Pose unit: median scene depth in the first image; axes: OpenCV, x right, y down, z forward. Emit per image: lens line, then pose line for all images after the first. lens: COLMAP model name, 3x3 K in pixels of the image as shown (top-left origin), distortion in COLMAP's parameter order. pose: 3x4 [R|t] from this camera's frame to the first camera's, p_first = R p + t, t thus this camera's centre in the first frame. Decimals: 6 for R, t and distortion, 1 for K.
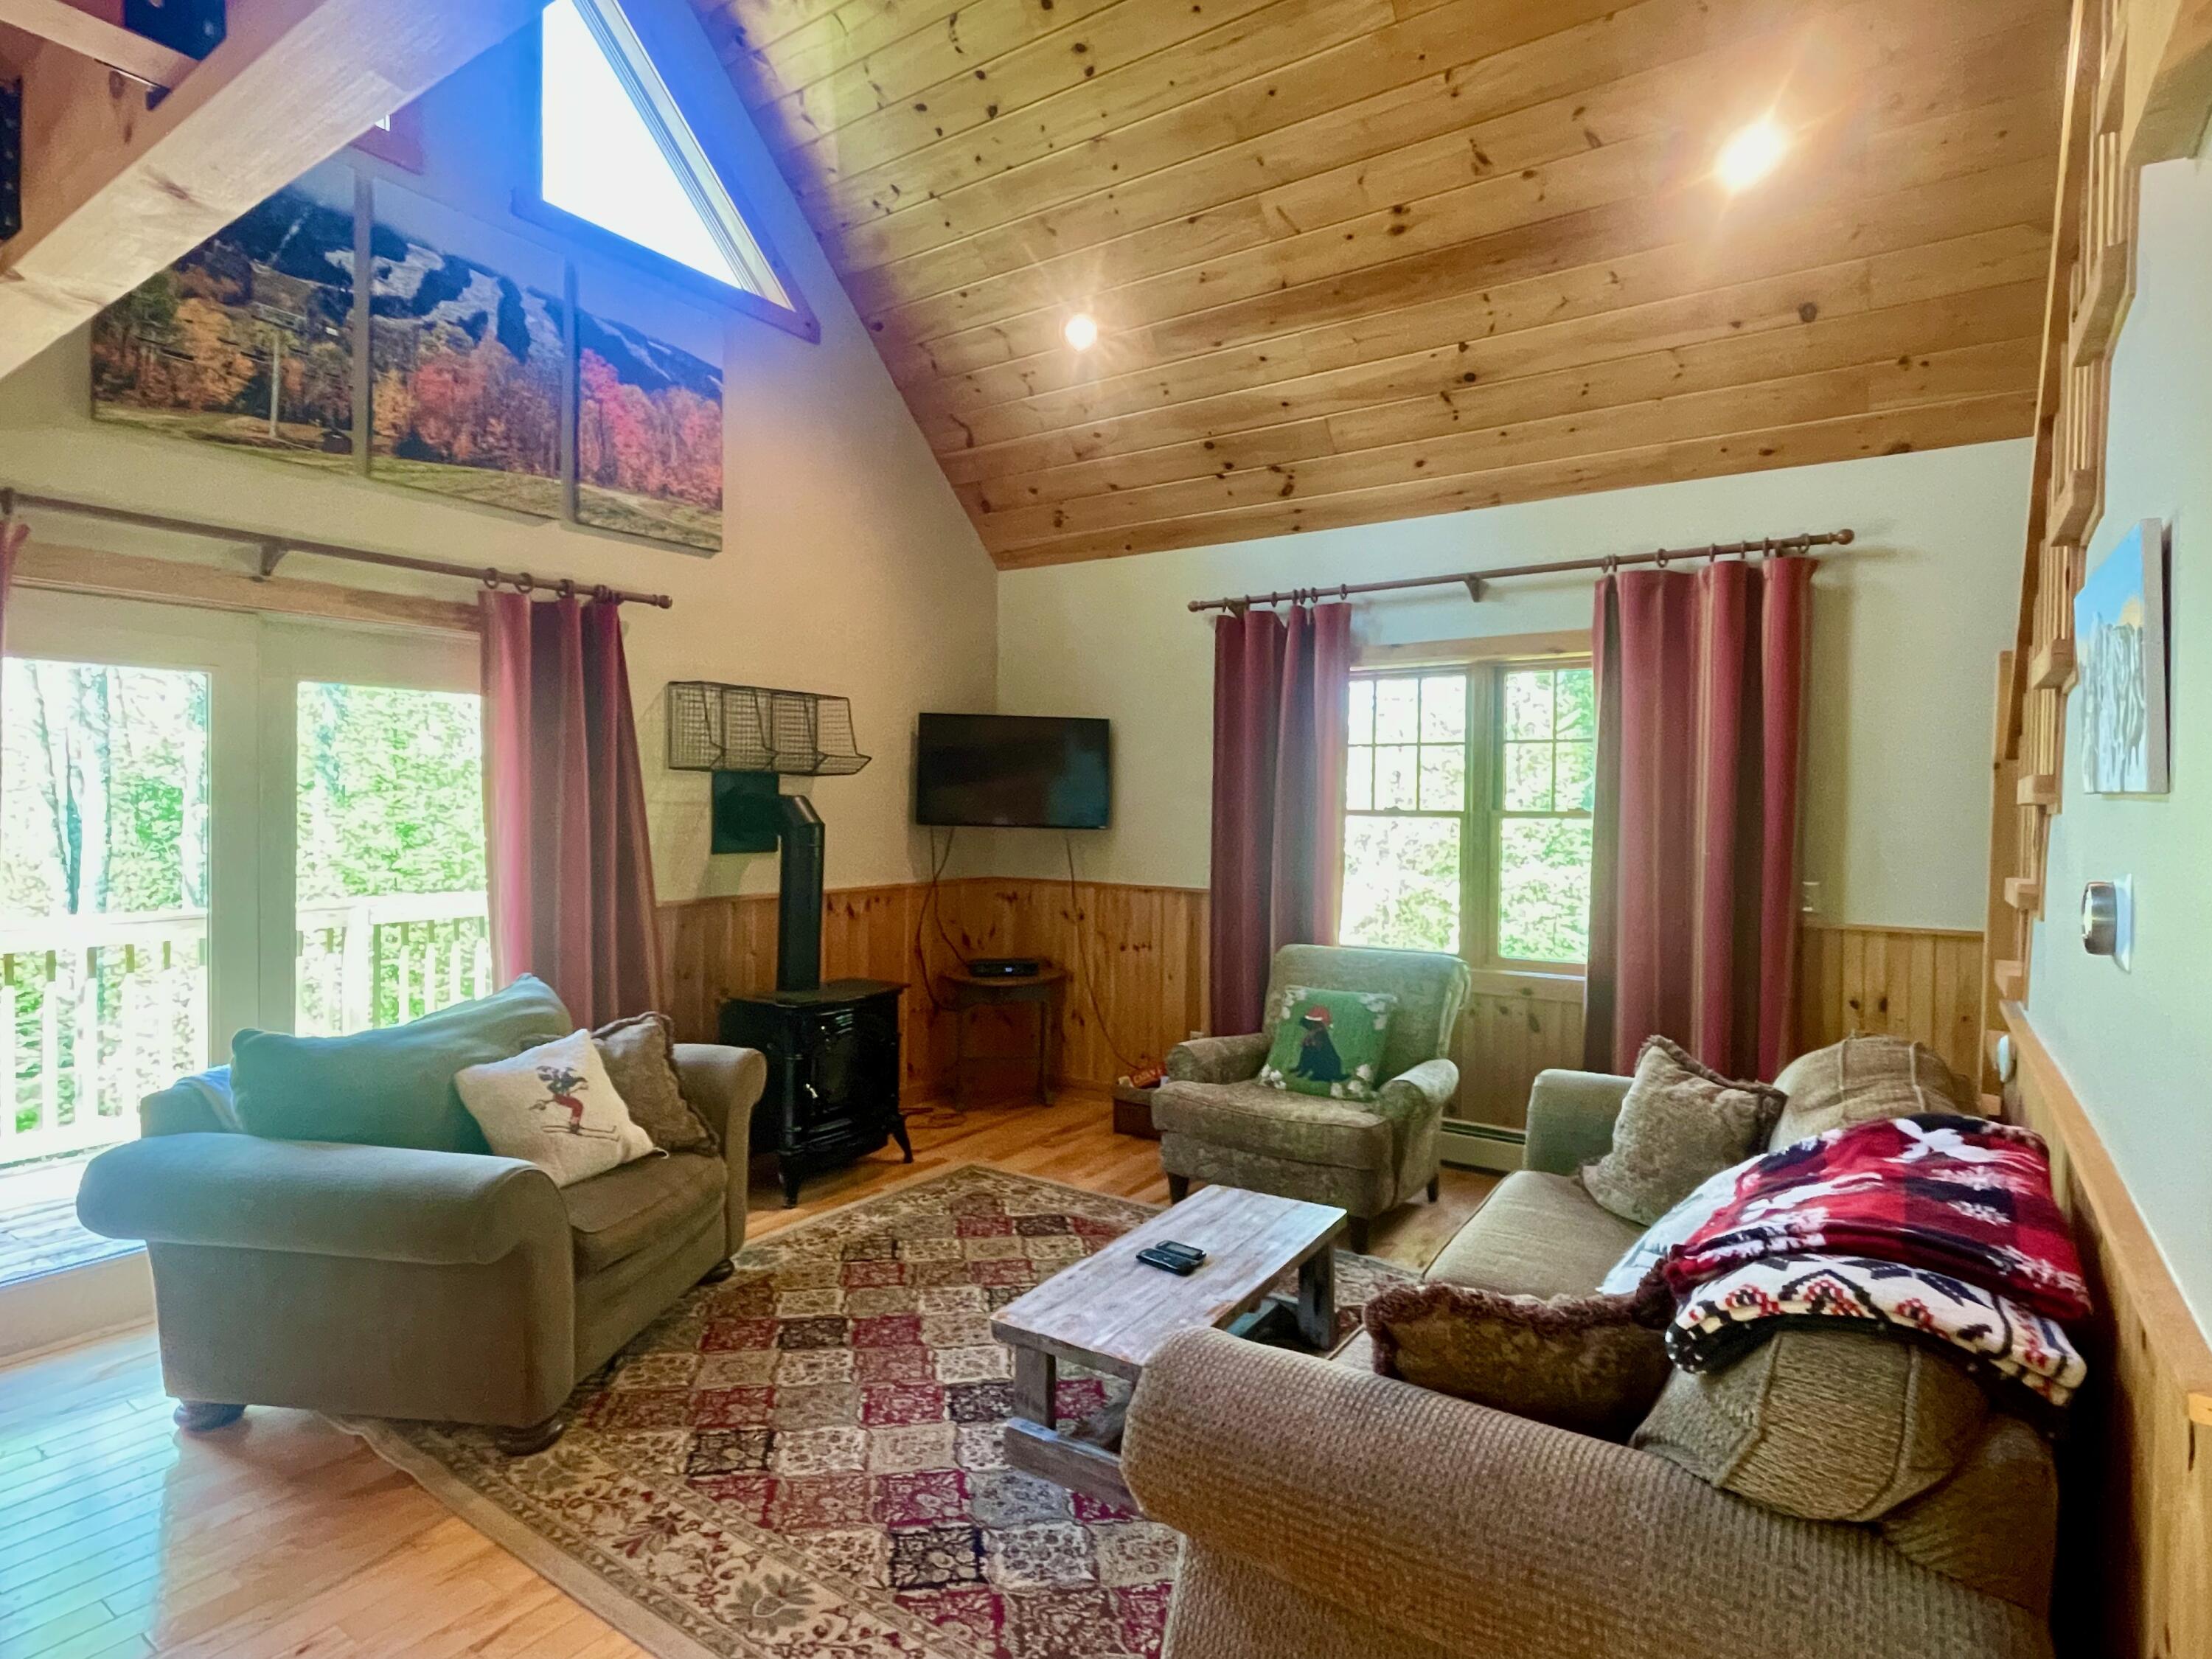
lens RADIAL K [[1164.5, 0, 1099.9], [0, 1164.5, 825.1], [0, 0, 1]] dist [0.000189, -0.000148]
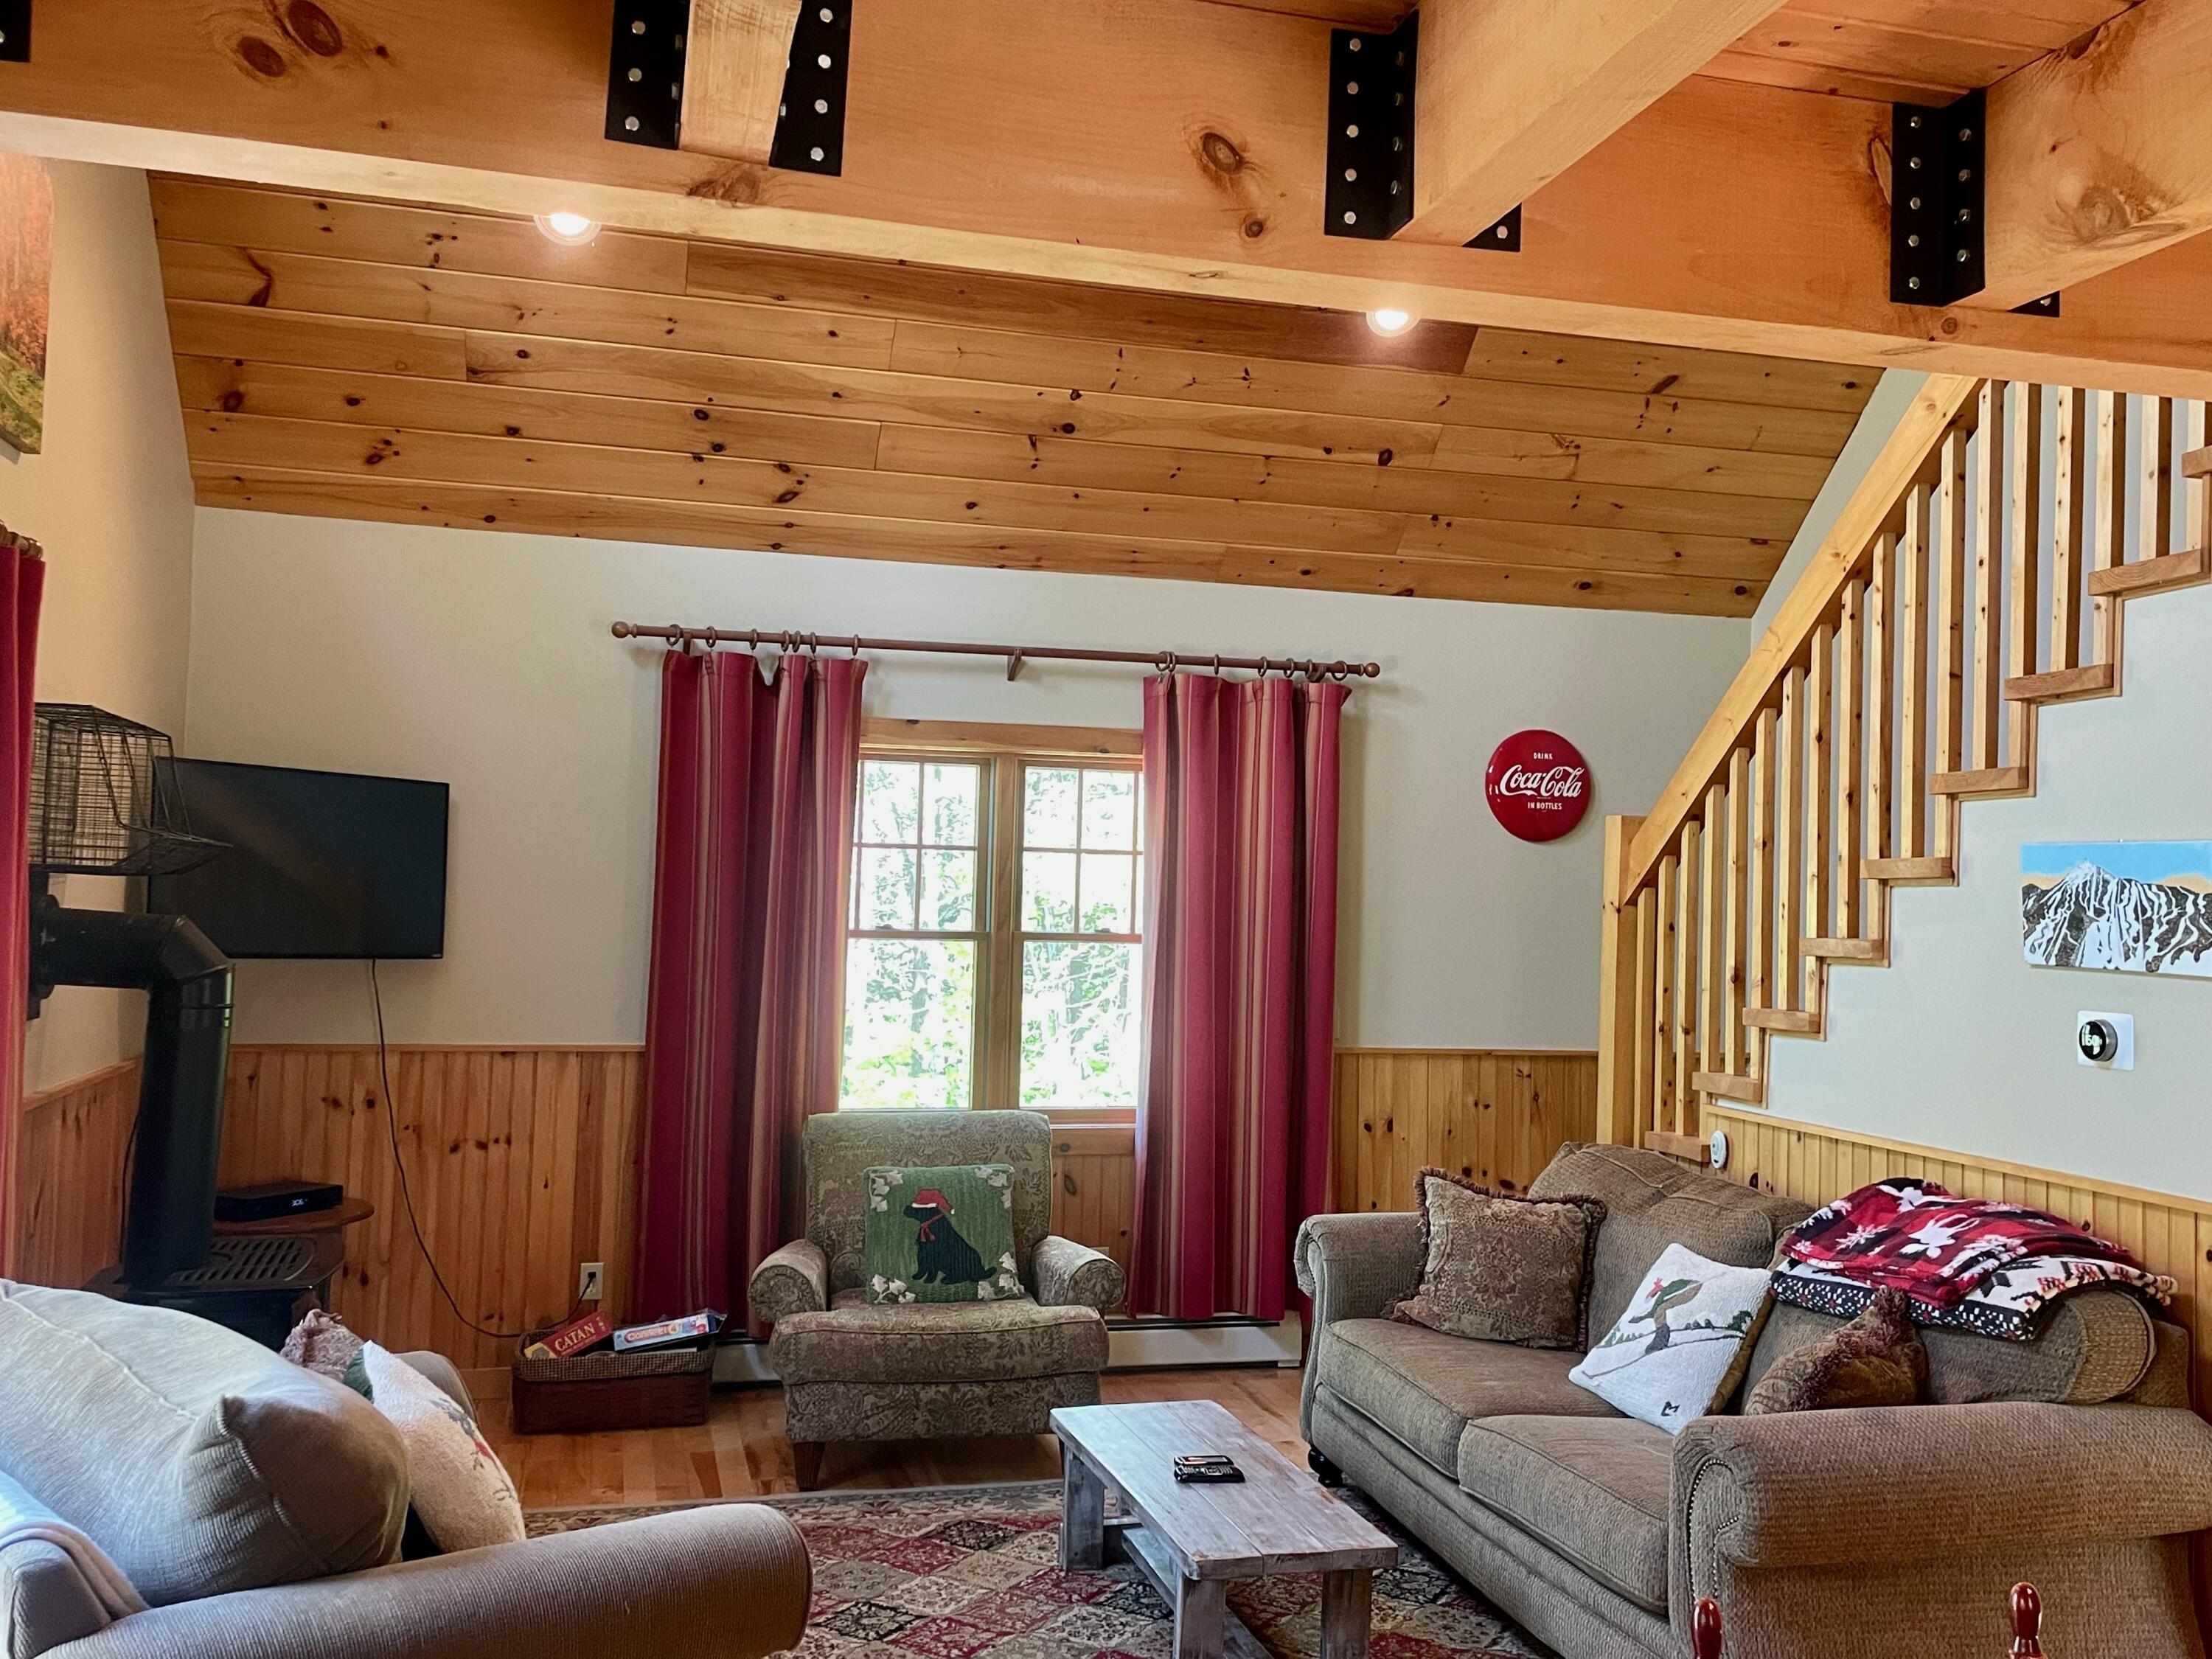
lens RADIAL K [[1943.8, 0, 1106.0], [0, 1943.8, 829.5], [0, 0, 1]] dist [0.112065, -0.154006]
pose [[0.654903, 0.033025, 0.754991, -0.747812], [-0.005441, 0.999225, -0.038988, -0.035599], [-0.755694, 0.021425, 0.654575, 0.049881]]
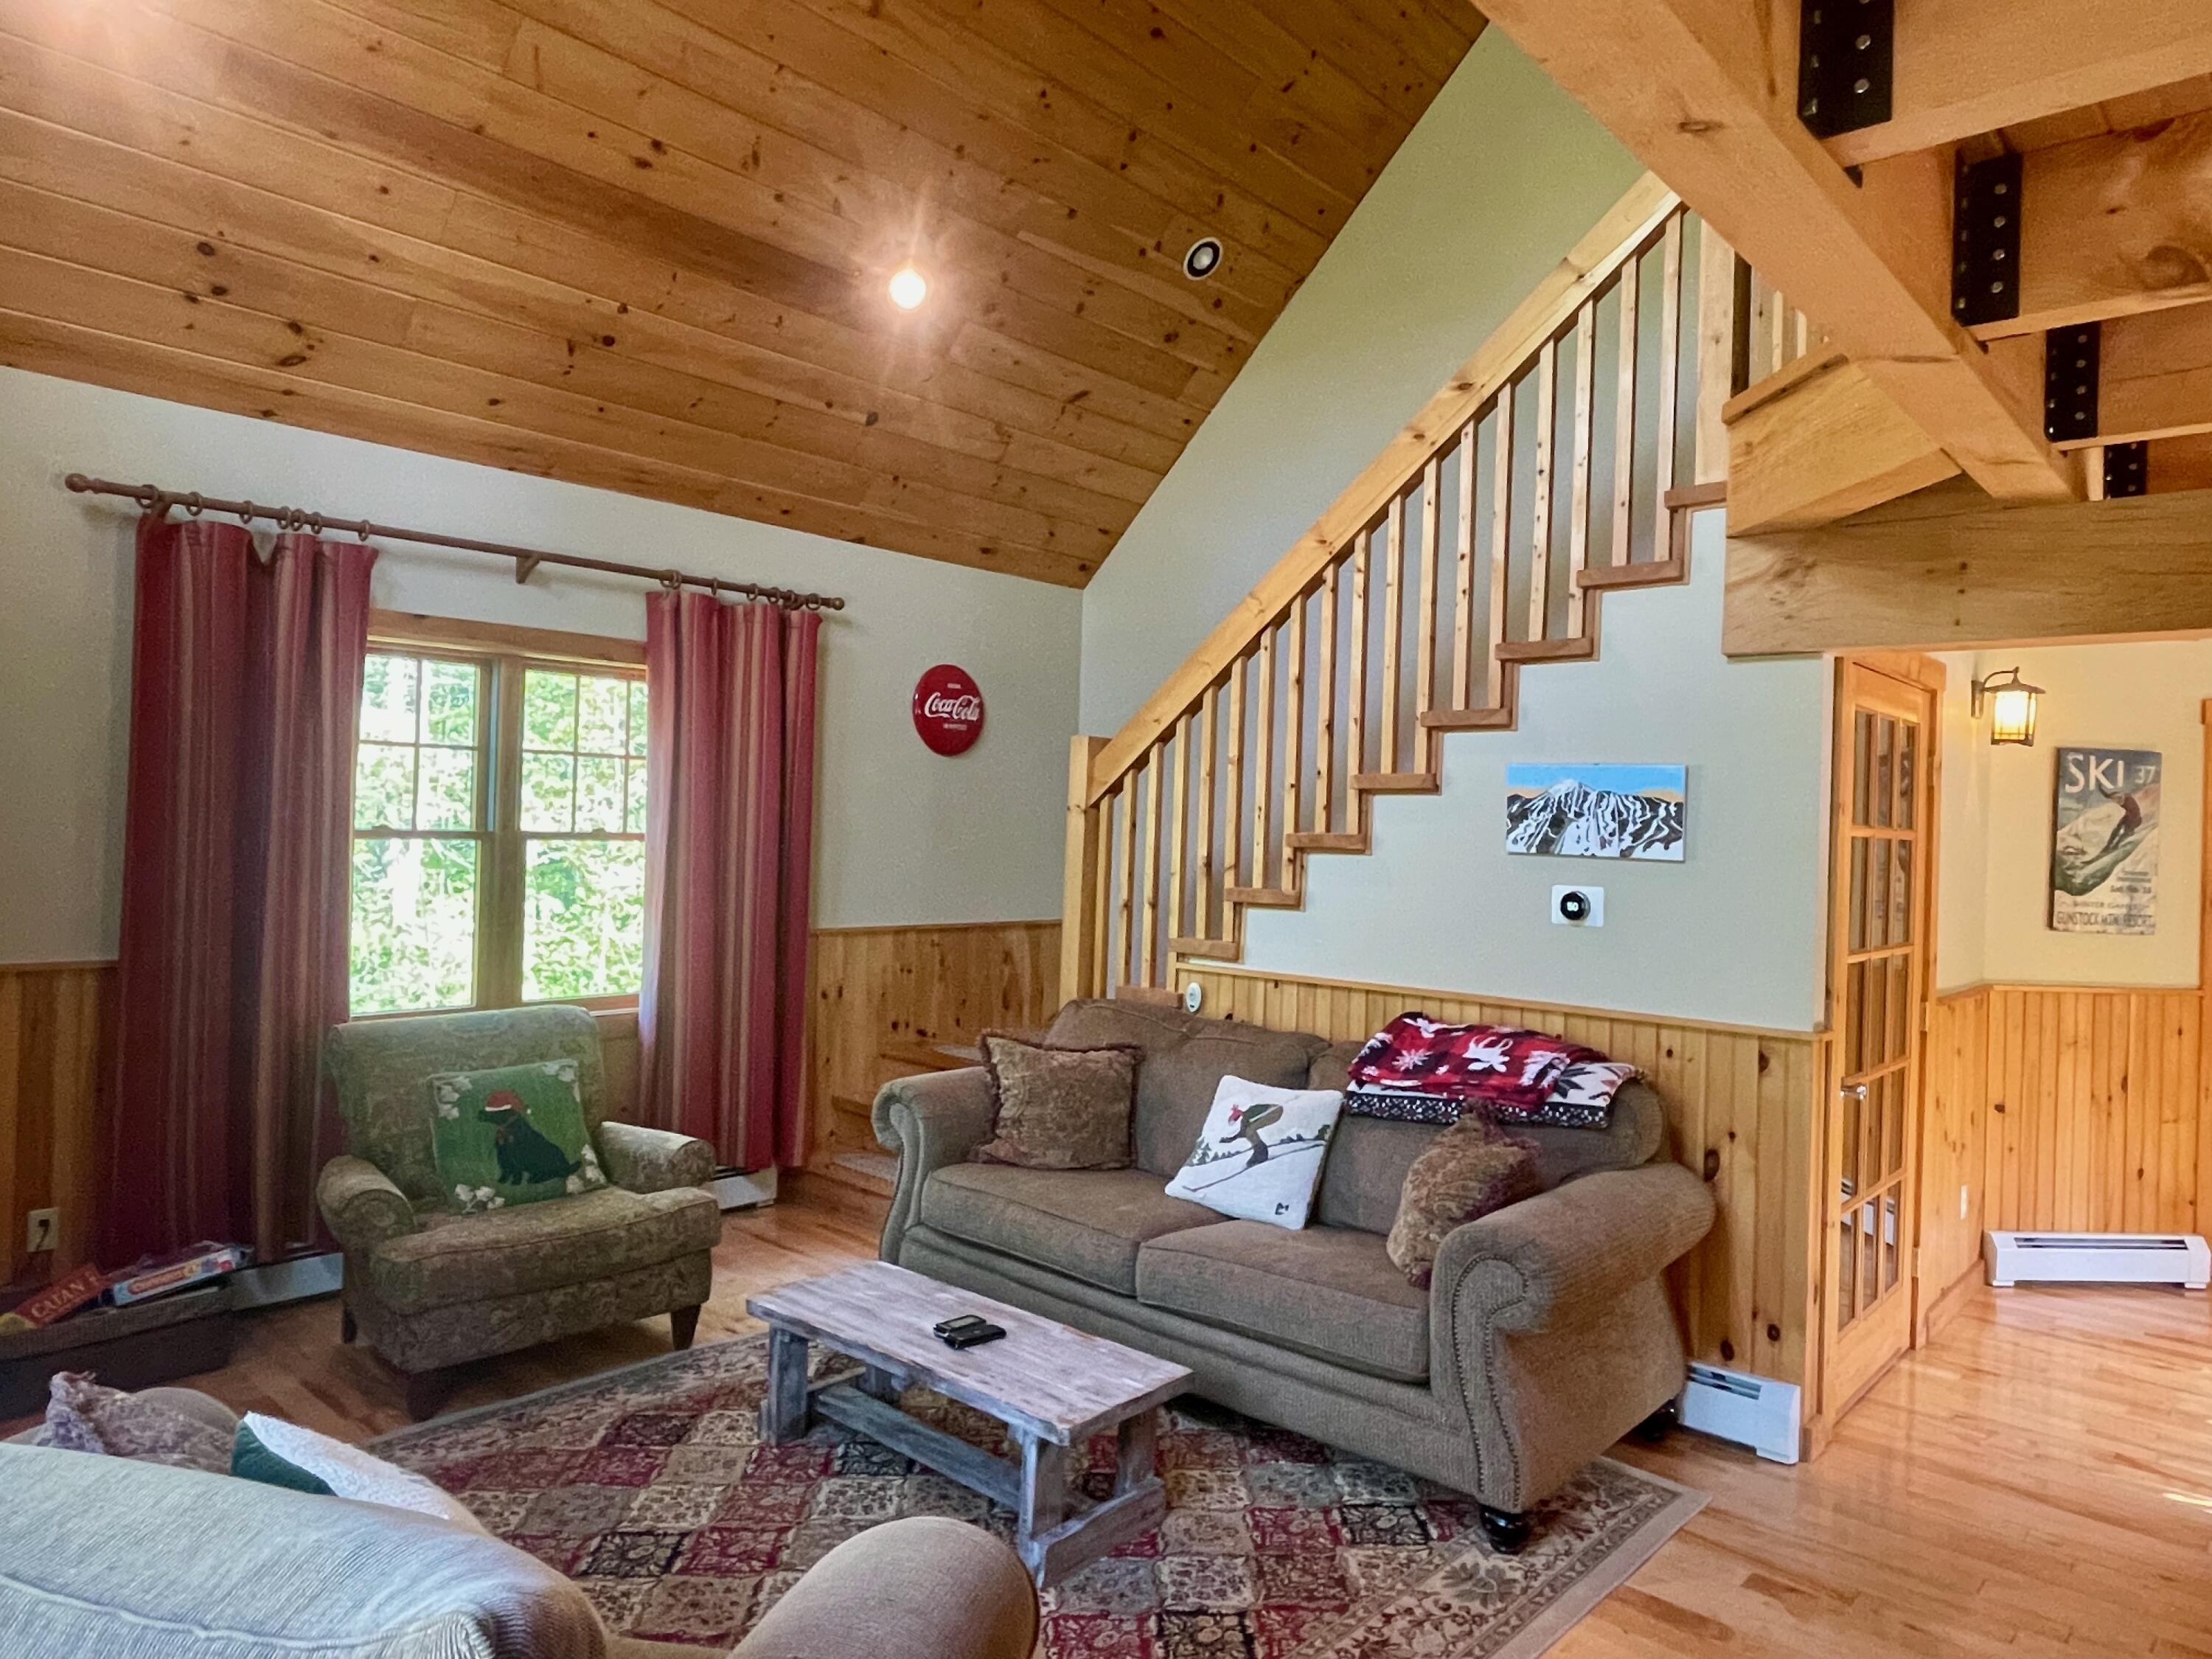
lens RADIAL K [[1414.1, 0, 1106.0], [0, 1414.1, 829.5], [0, 0, 1]] dist [0.000758, -0.001259]
pose [[0.134227, -0.010610, 0.990894, -0.702366], [-0.010063, 0.999877, 0.012069, -0.034086], [-0.990900, -0.011591, 0.134103, 0.490893]]
